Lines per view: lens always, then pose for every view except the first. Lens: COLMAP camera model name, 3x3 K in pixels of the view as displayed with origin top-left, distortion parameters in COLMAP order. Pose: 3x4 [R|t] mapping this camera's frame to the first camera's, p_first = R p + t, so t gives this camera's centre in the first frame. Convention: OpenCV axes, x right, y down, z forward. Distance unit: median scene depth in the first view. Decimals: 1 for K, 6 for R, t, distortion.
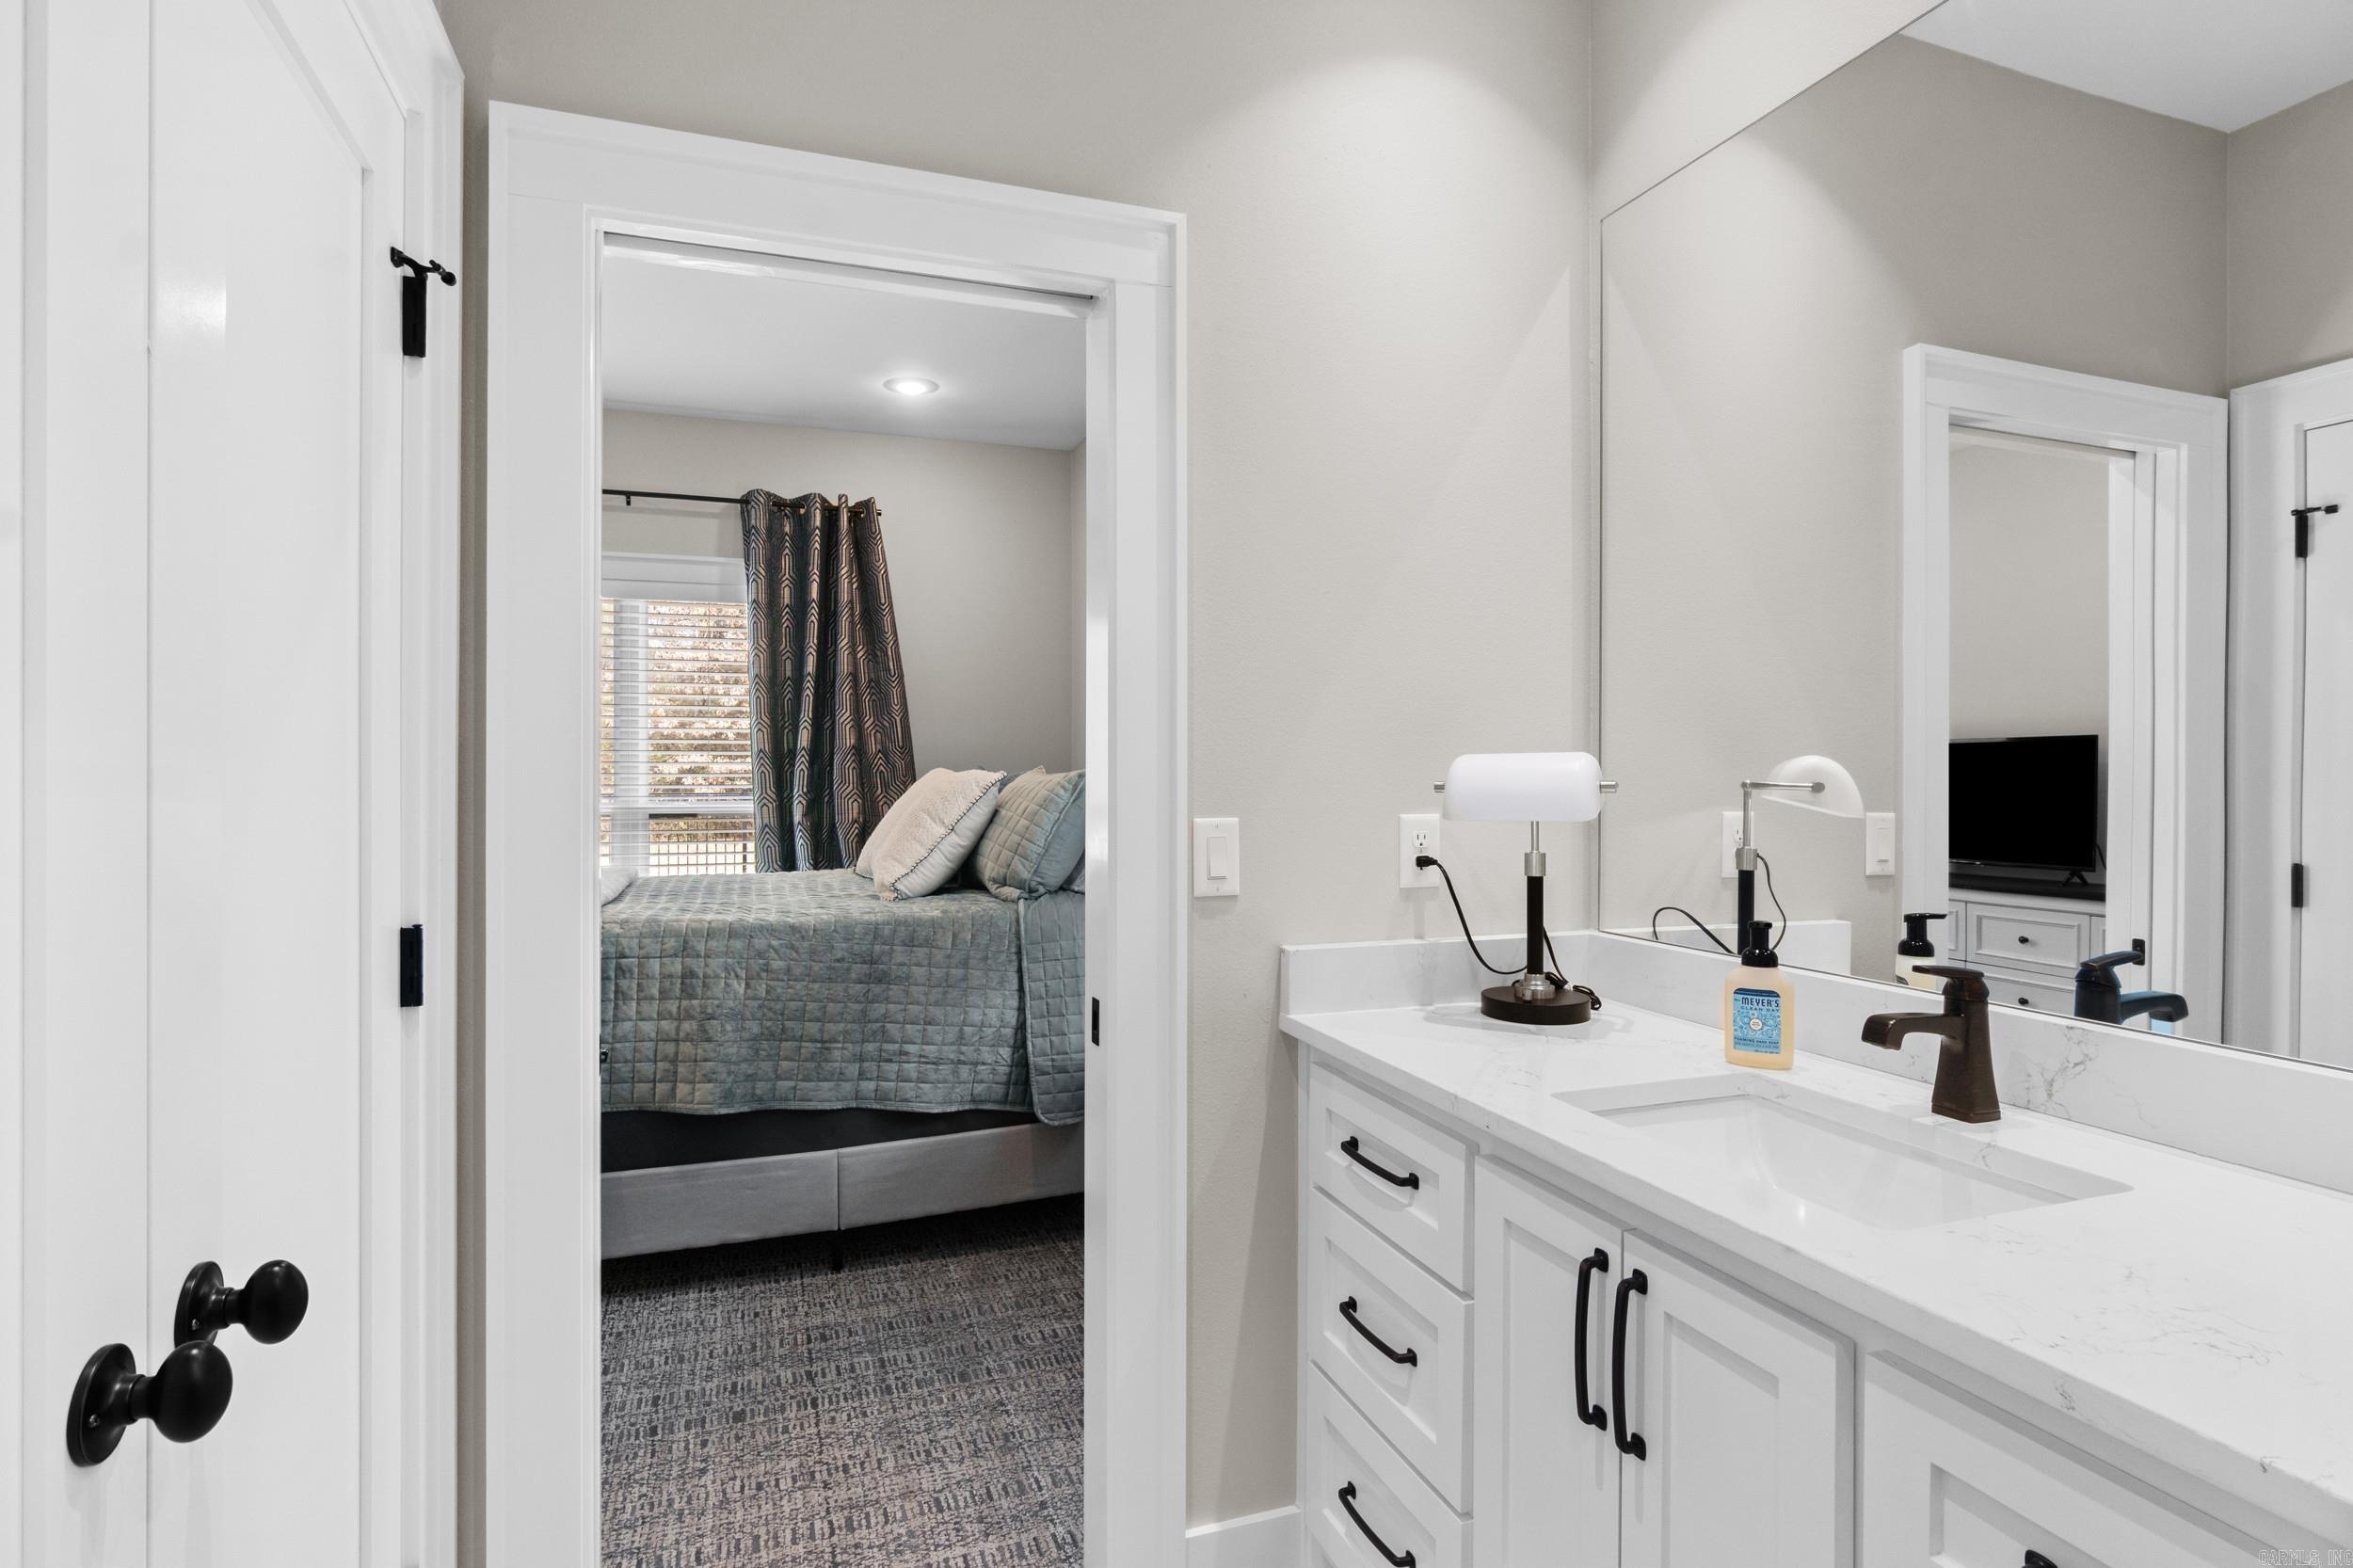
lens RADIAL K [[1179.5, 0, 1187.8], [0, 1179.5, 790.5], [0, 0, 1]] dist [-0.001733, -0.000766]
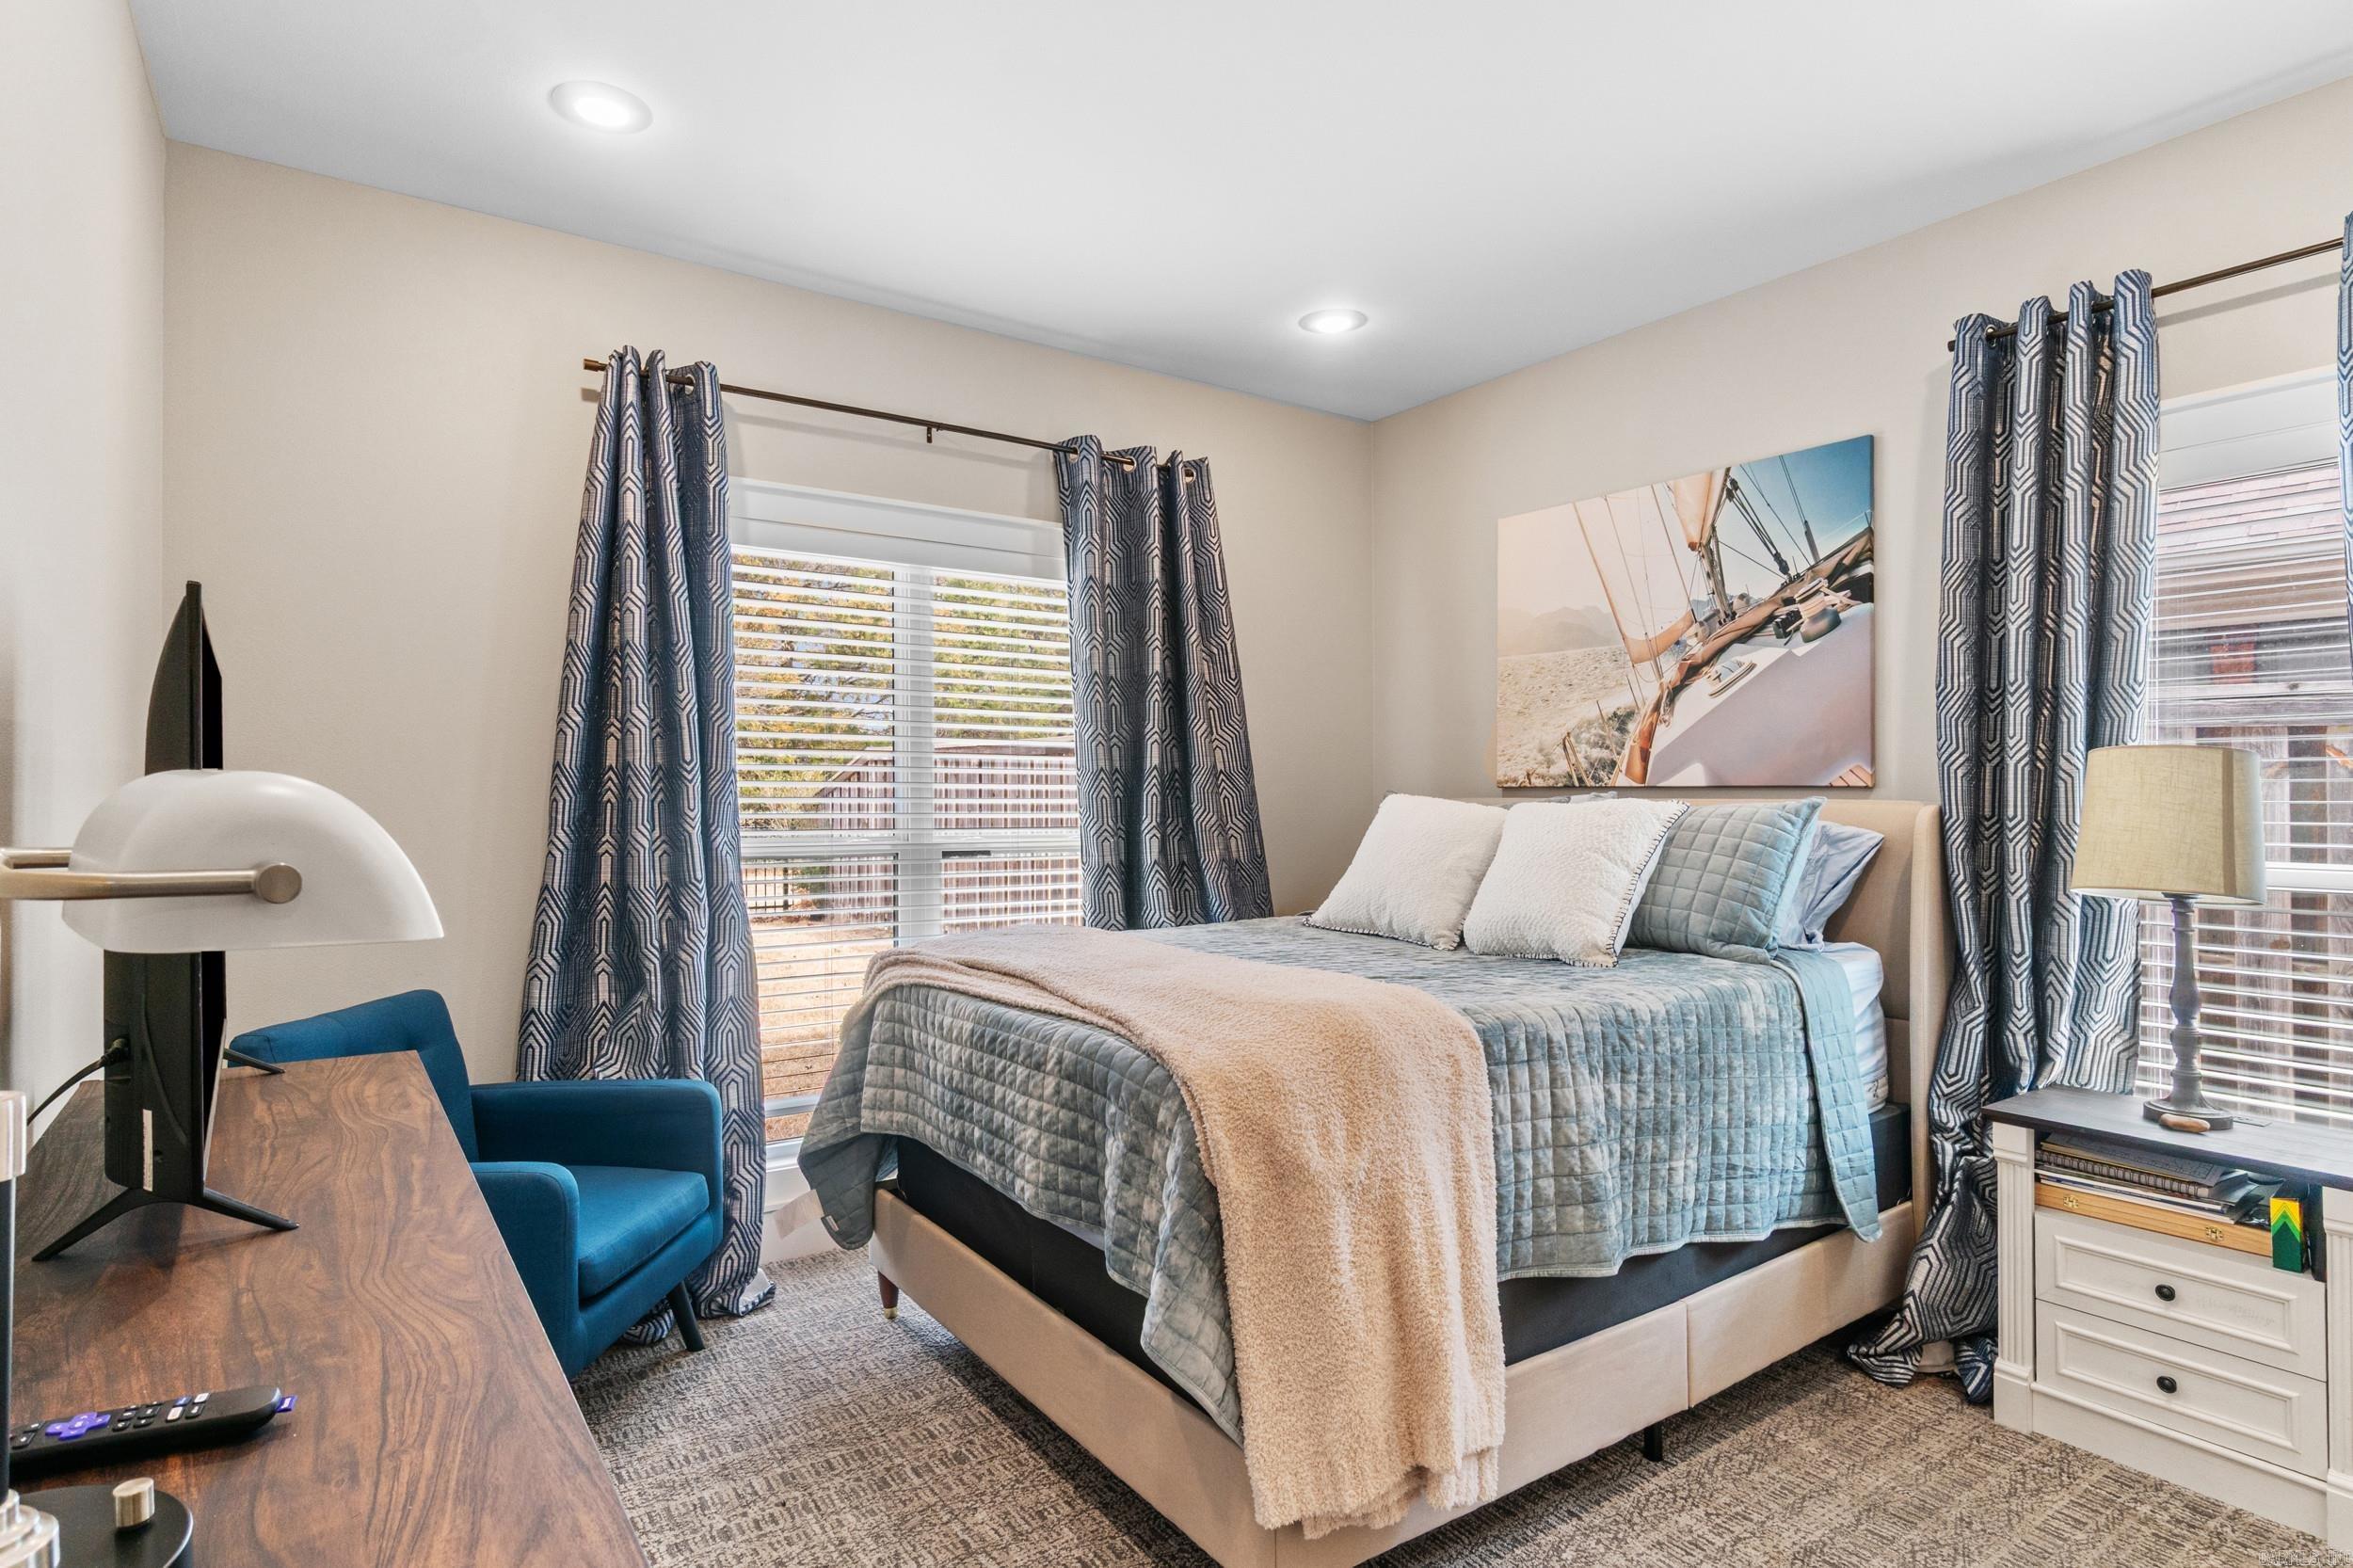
lens RADIAL K [[1179.5, 0, 1109.6], [0, 1179.5, 817.0], [0, 0, 1]] dist [-0.001733, -0.000766]
pose [[0.964590, 0.002343, 0.263745, -0.564217], [-0.003190, 0.999991, 0.002781, -0.004746], [-0.263736, -0.003524, 0.964588, 0.244293]]
